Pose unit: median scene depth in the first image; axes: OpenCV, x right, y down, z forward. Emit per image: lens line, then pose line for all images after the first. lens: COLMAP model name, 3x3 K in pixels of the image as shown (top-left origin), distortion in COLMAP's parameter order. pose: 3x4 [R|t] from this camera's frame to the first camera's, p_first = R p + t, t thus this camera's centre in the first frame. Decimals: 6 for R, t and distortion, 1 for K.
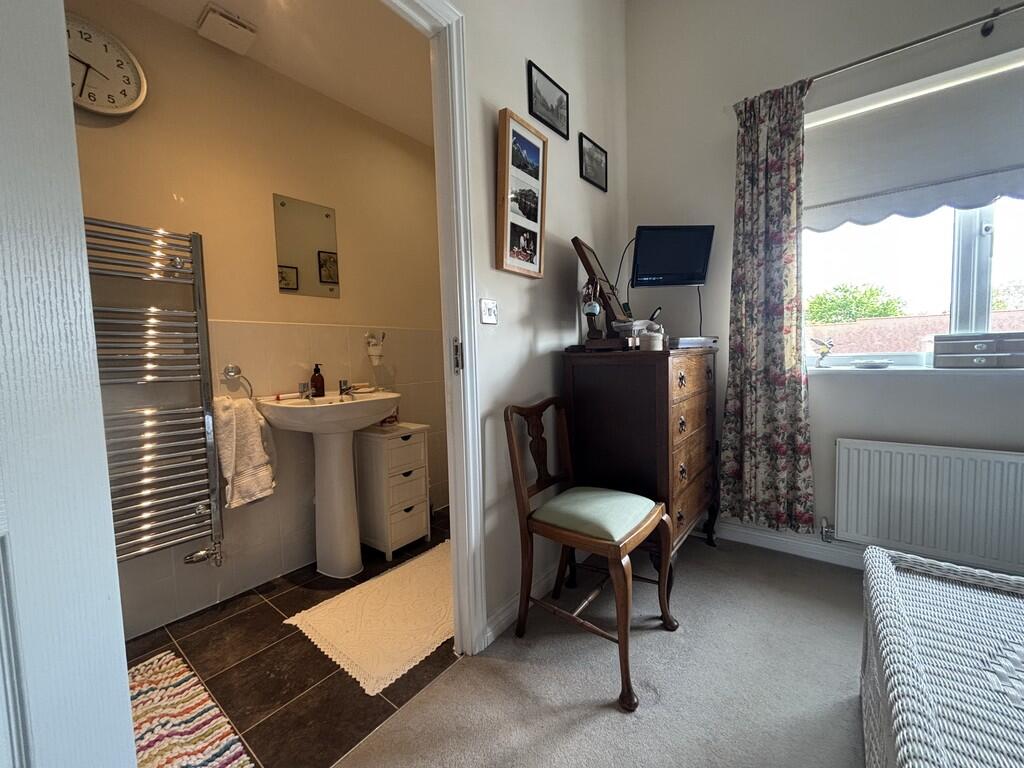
lens RADIAL K [[414.7, 0, 509.7], [0, 414.7, 382.8], [0, 0, 1]] dist [0.000429, 0.000243]
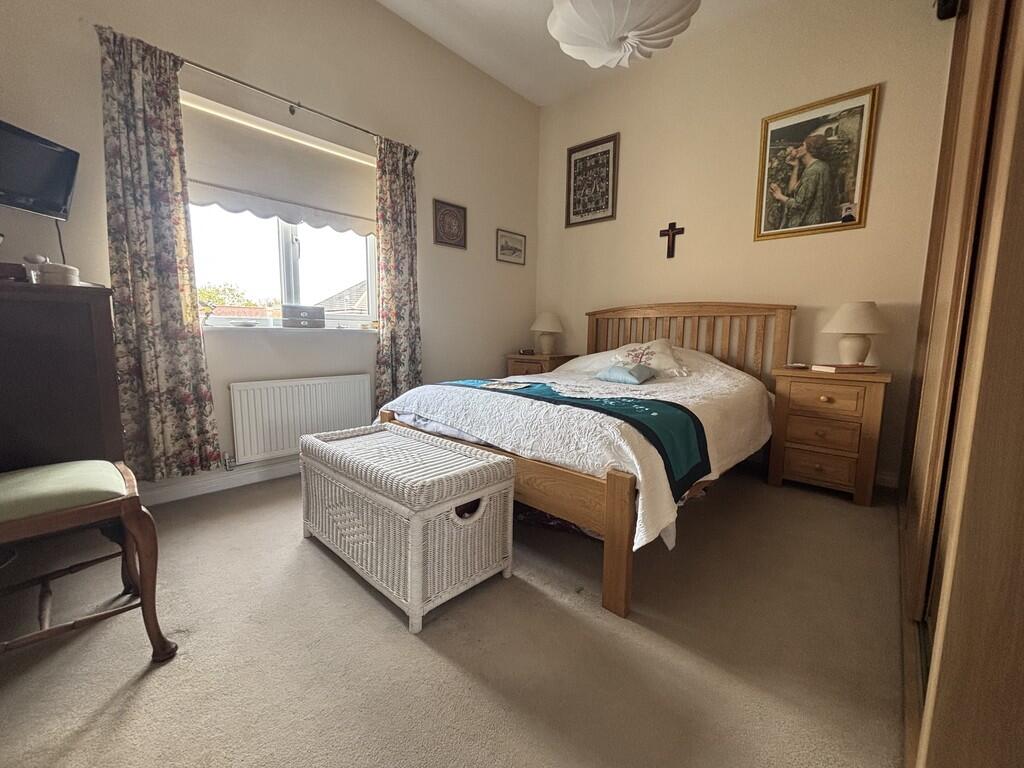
lens RADIAL K [[414.7, 0, 509.7], [0, 414.7, 382.8], [0, 0, 1]] dist [0.000429, 0.000243]
pose [[0.095513, -0.083469, 0.991922, -0.329851], [0.050768, 0.995590, 0.078889, 0.073829], [-0.994133, 0.042823, 0.099330, 0.059993]]
